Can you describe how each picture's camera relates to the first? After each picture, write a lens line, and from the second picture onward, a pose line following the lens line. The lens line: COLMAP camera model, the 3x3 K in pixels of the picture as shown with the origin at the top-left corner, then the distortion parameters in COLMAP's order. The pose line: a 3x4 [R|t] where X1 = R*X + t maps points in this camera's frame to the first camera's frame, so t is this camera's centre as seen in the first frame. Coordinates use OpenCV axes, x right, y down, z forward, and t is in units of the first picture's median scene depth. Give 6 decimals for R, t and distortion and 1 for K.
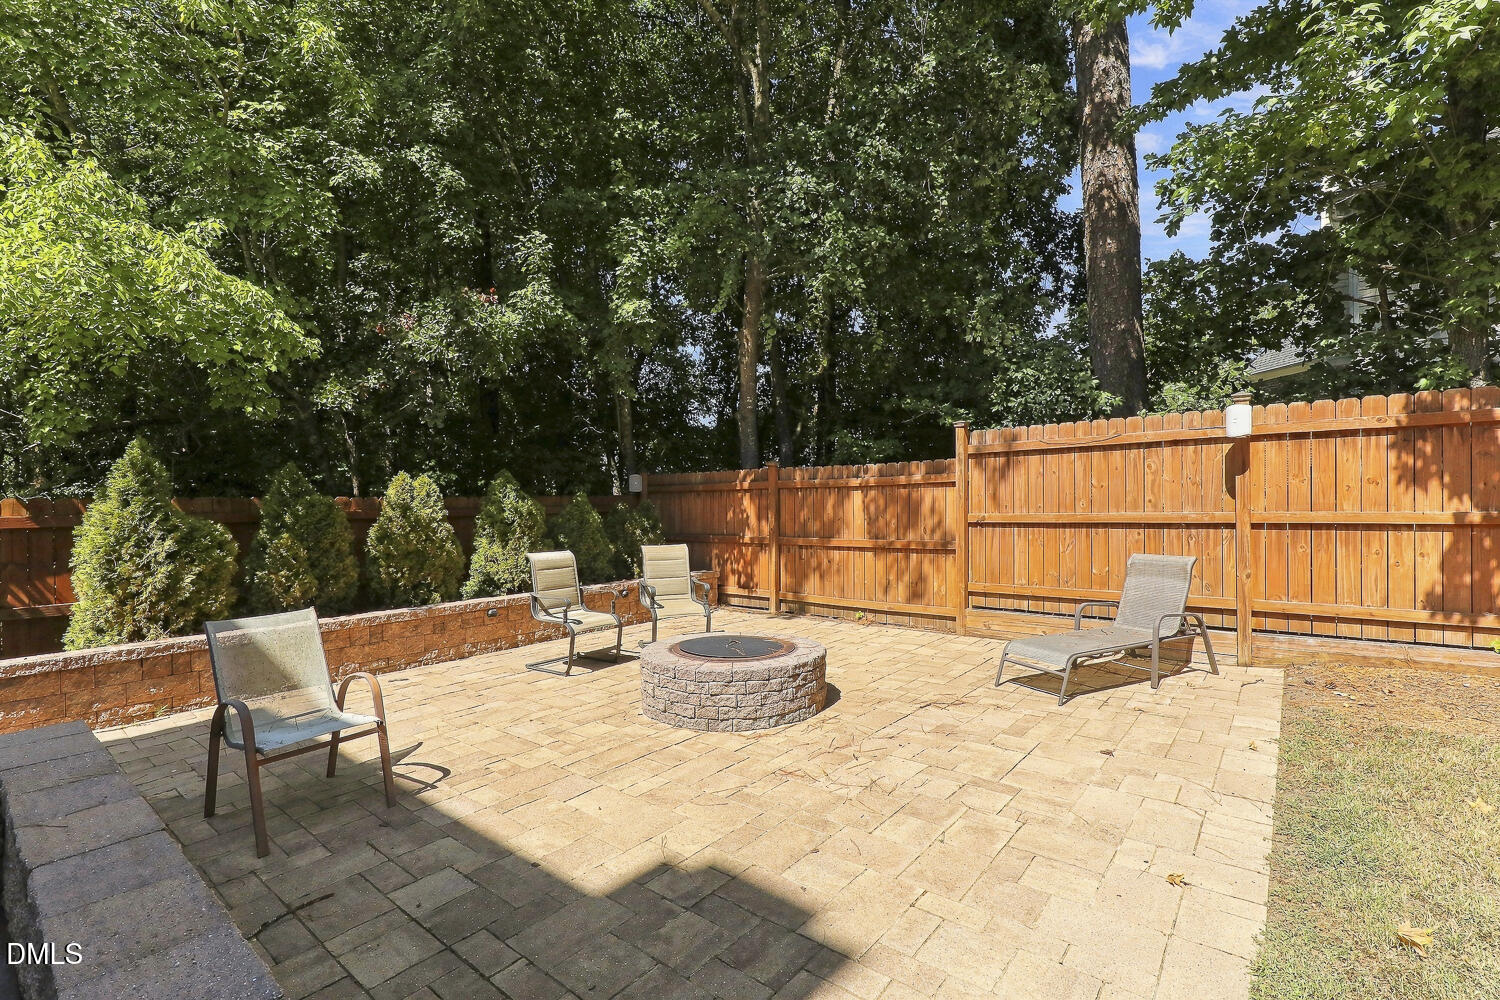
lens RADIAL K [[677.5, 0, 774.2], [0, 677.5, 501.2], [0, 0, 1]] dist [0.002219, 0.000060]
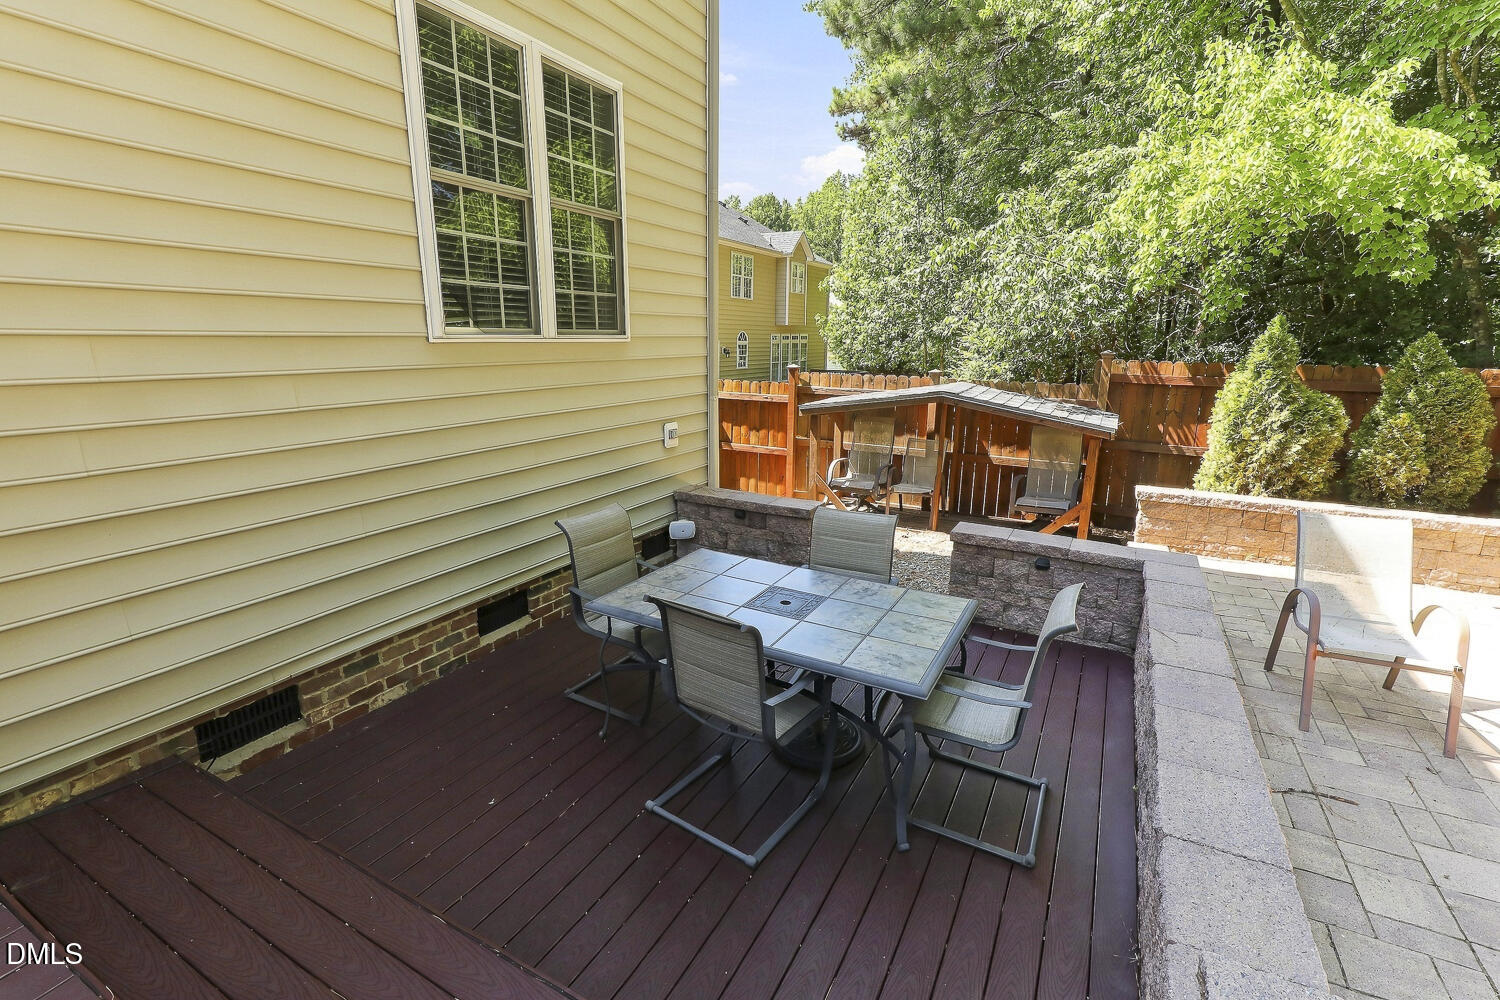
lens RADIAL K [[677.5, 0, 755.7], [0, 677.5, 497.9], [0, 0, 1]] dist [0.002219, 0.000060]
pose [[0.182523, 0.245274, -0.952116, 0.028967], [-0.016801, 0.969021, 0.246408, -0.051715], [0.983058, -0.028979, 0.180990, -0.041869]]
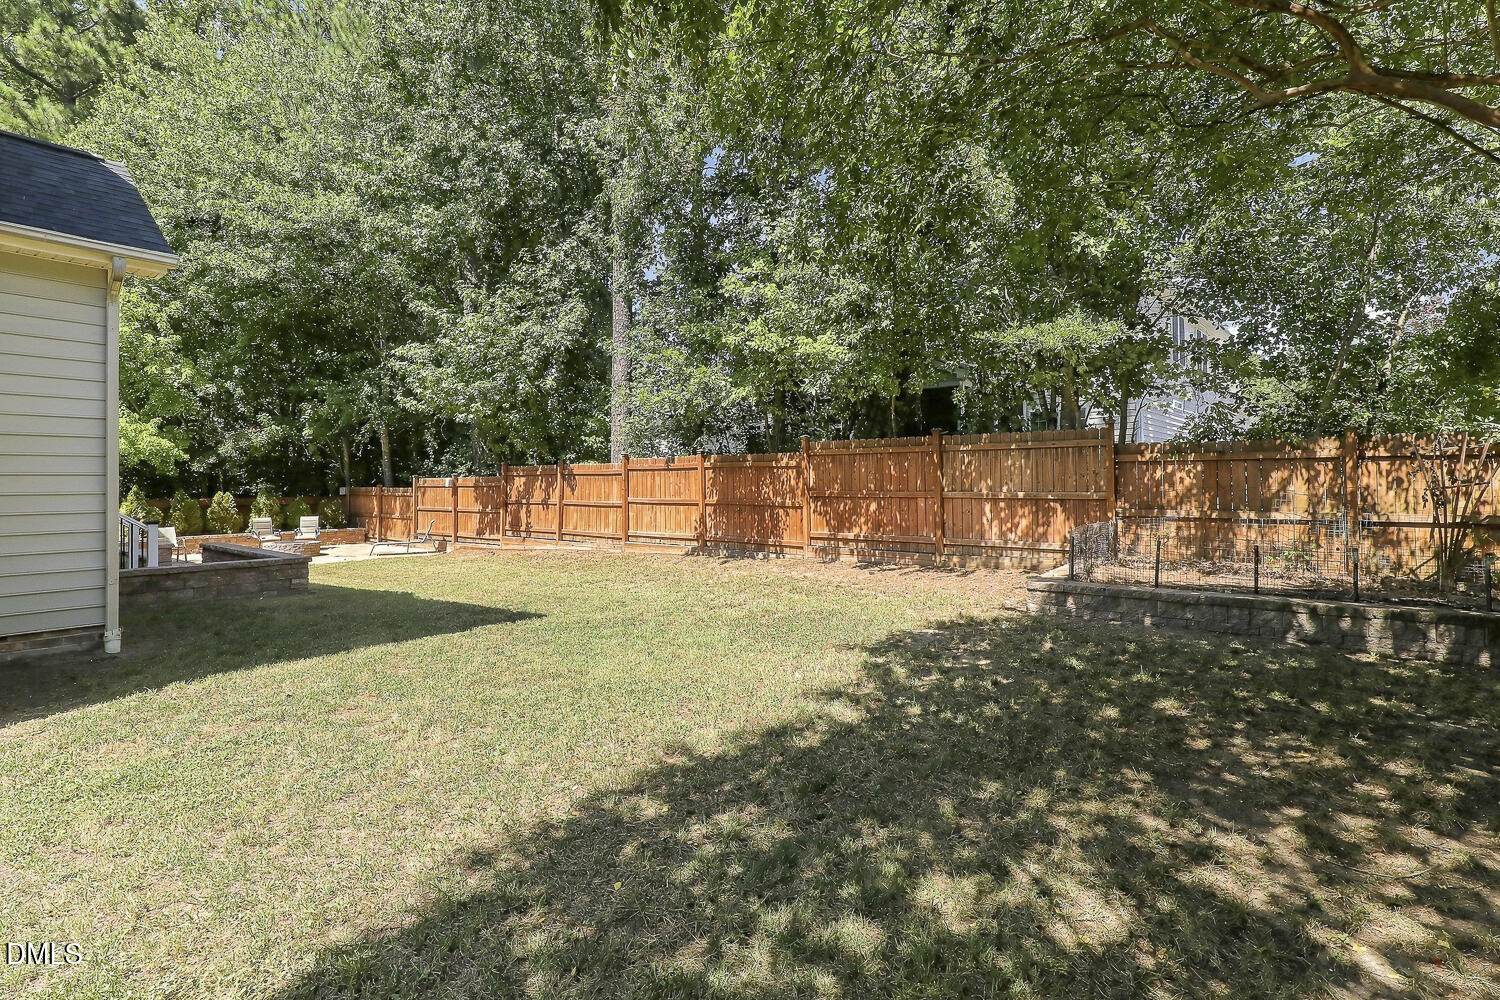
lens RADIAL K [[677.5, 0, 744.3], [0, 677.5, 475.2], [0, 0, 1]] dist [0.002219, 0.000060]
pose [[0.999937, 0.010297, 0.004578, 1.987518], [-0.010247, 0.999888, -0.010874, -0.118486], [-0.004689, 0.010826, 0.999930, -2.282086]]
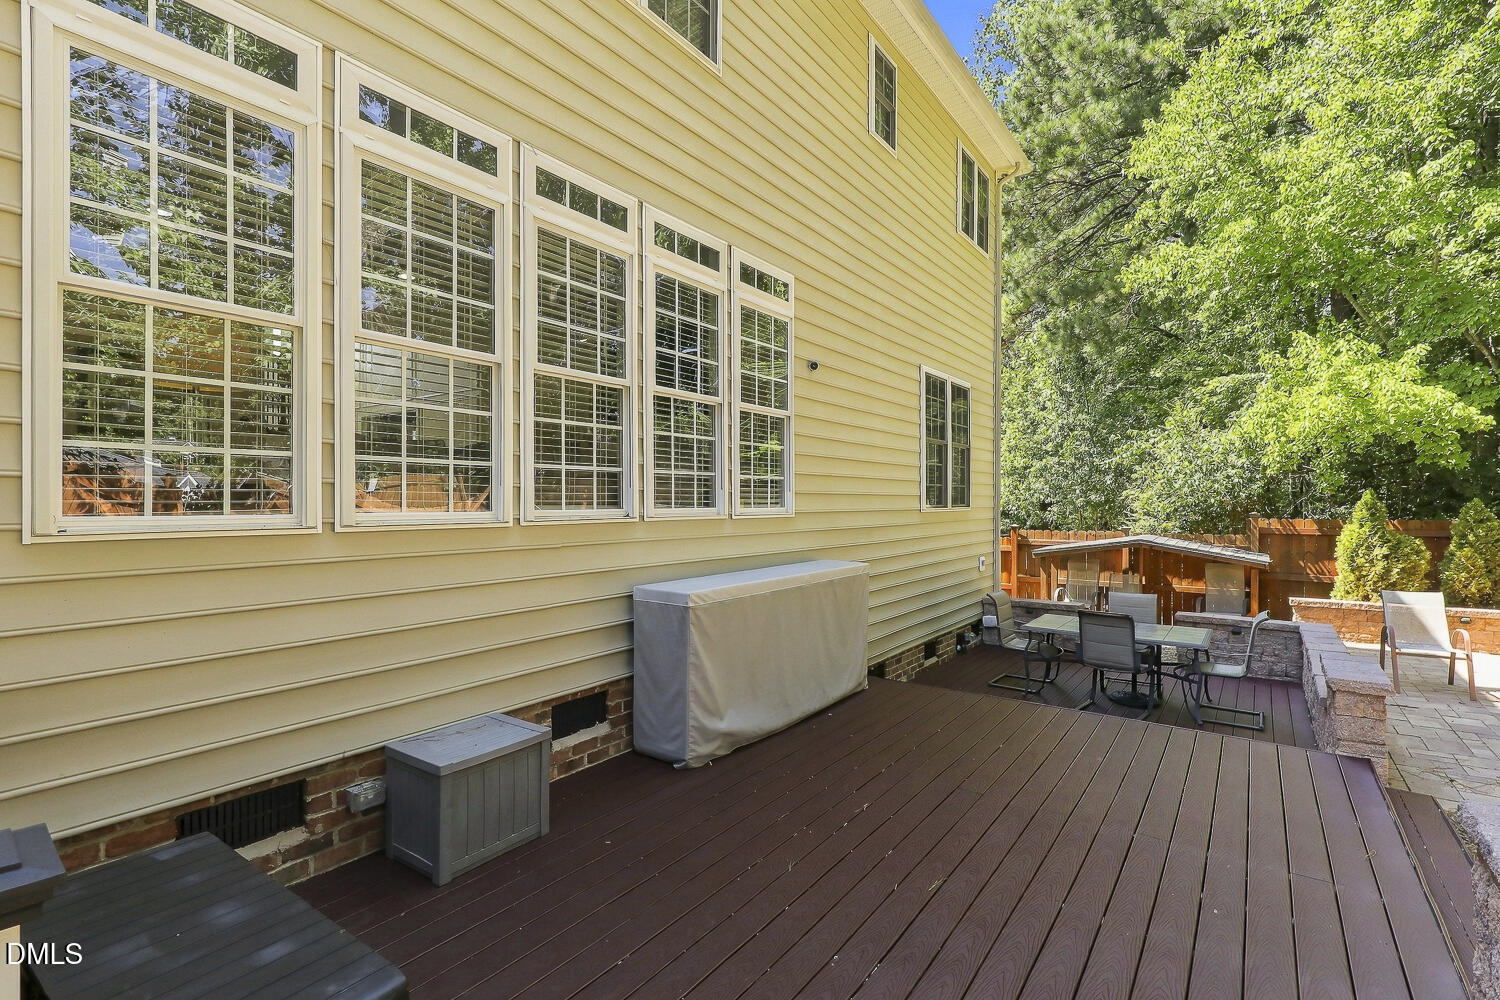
lens RADIAL K [[677.5, 0, 762.8], [0, 677.5, 504.4], [0, 0, 1]] dist [0.002219, 0.000060]
pose [[0.042916, 0.015312, -0.998961, 0.654489], [0.000025, 0.999883, 0.015327, -0.066800], [0.999079, -0.000682, 0.042910, -0.564224]]
